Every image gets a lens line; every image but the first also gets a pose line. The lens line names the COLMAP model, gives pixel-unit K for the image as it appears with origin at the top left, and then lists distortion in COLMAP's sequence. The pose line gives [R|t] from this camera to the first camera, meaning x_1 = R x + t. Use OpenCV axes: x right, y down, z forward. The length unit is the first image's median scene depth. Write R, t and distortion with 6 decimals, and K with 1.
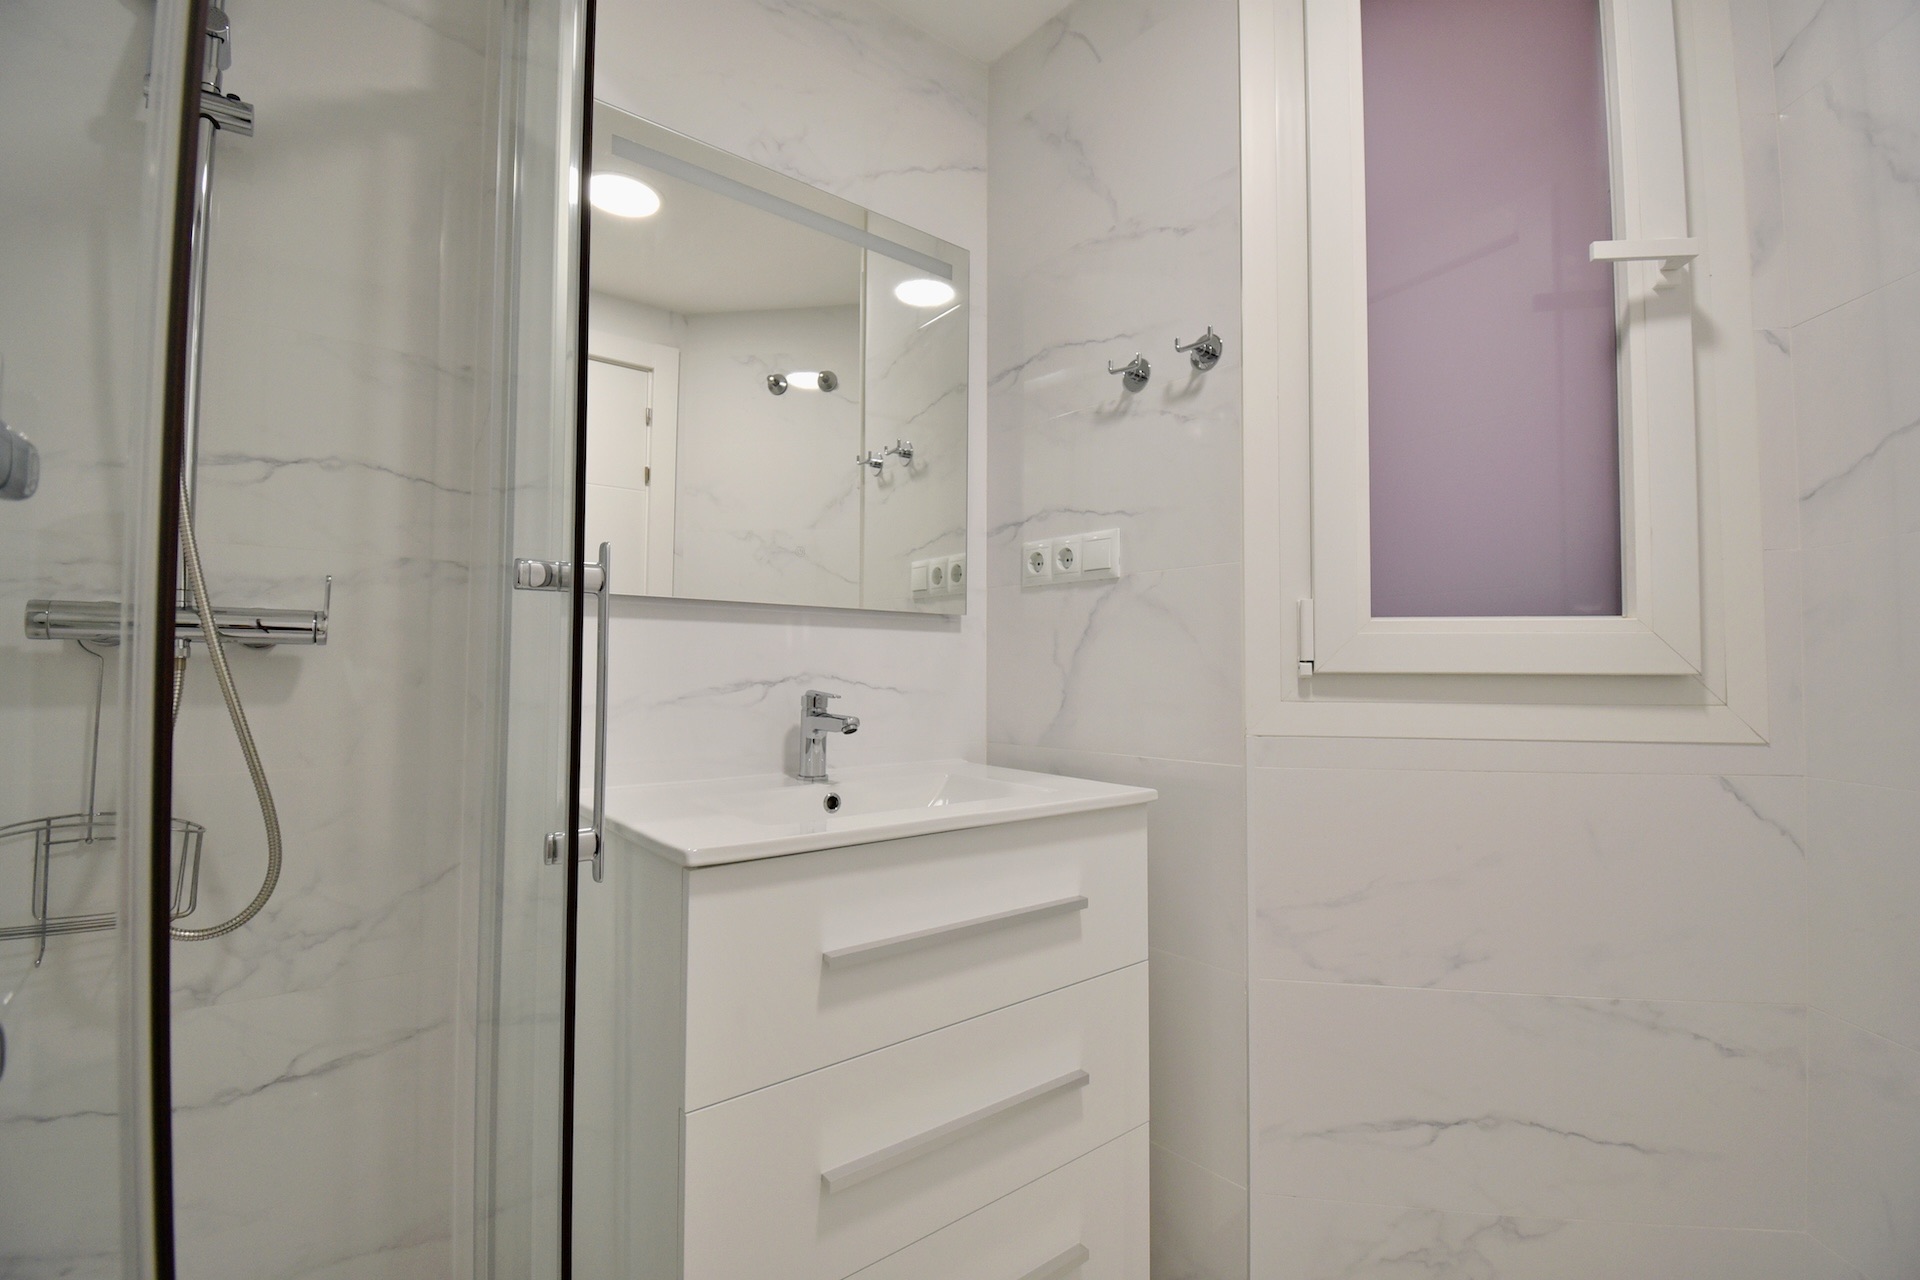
lens RADIAL K [[841.1, 0, 956.2], [0, 841.1, 637.9], [0, 0, 1]] dist [0.020426, -0.026936]
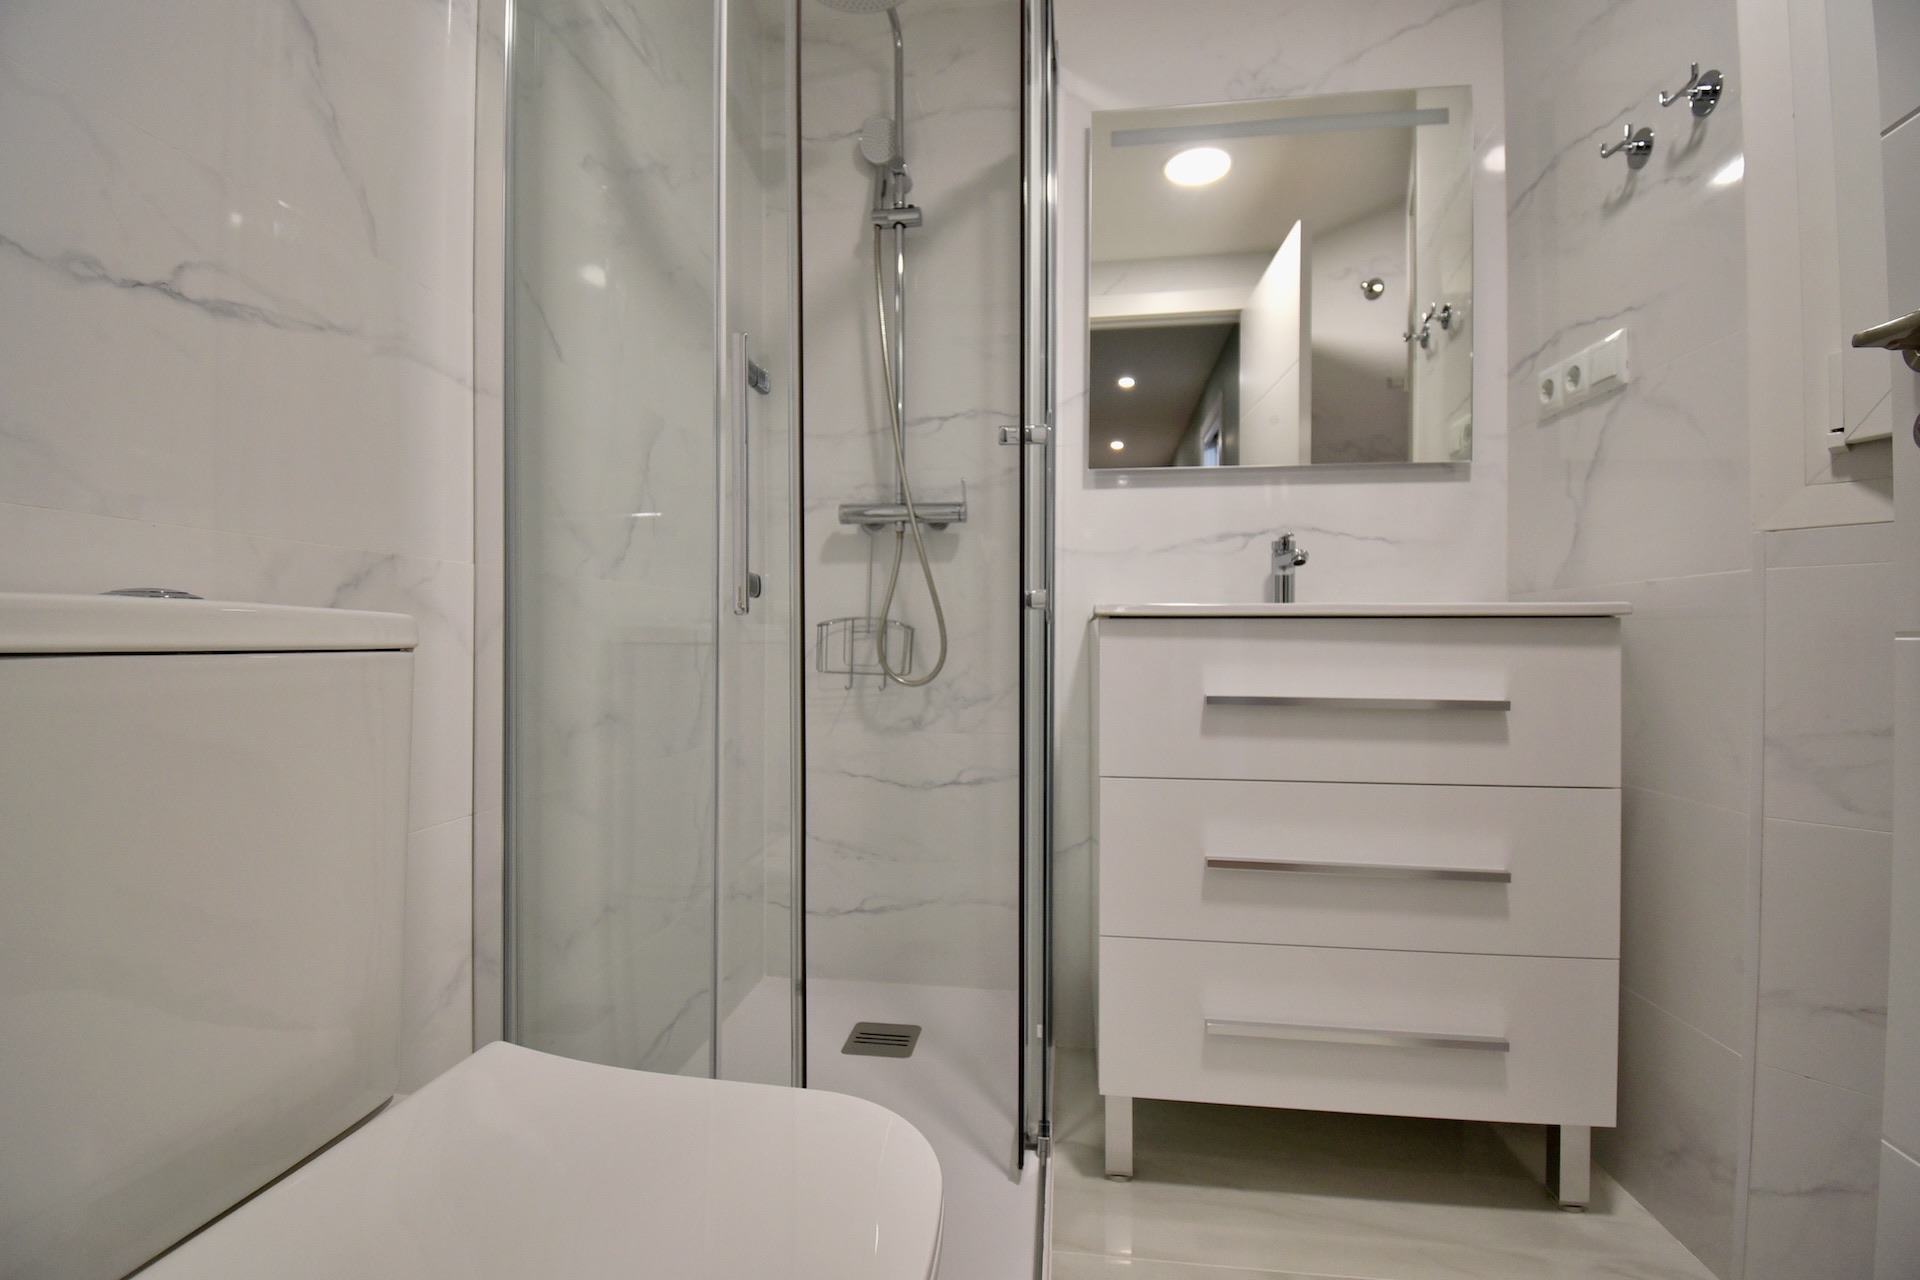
lens RADIAL K [[841.1, 0, 956.2], [0, 841.1, 637.9], [0, 0, 1]] dist [0.020426, -0.026936]
pose [[0.691351, -0.003345, -0.722511, 0.348303], [0.029001, 0.999312, 0.023124, 0.156617], [0.721937, -0.036940, 0.690972, -0.133308]]
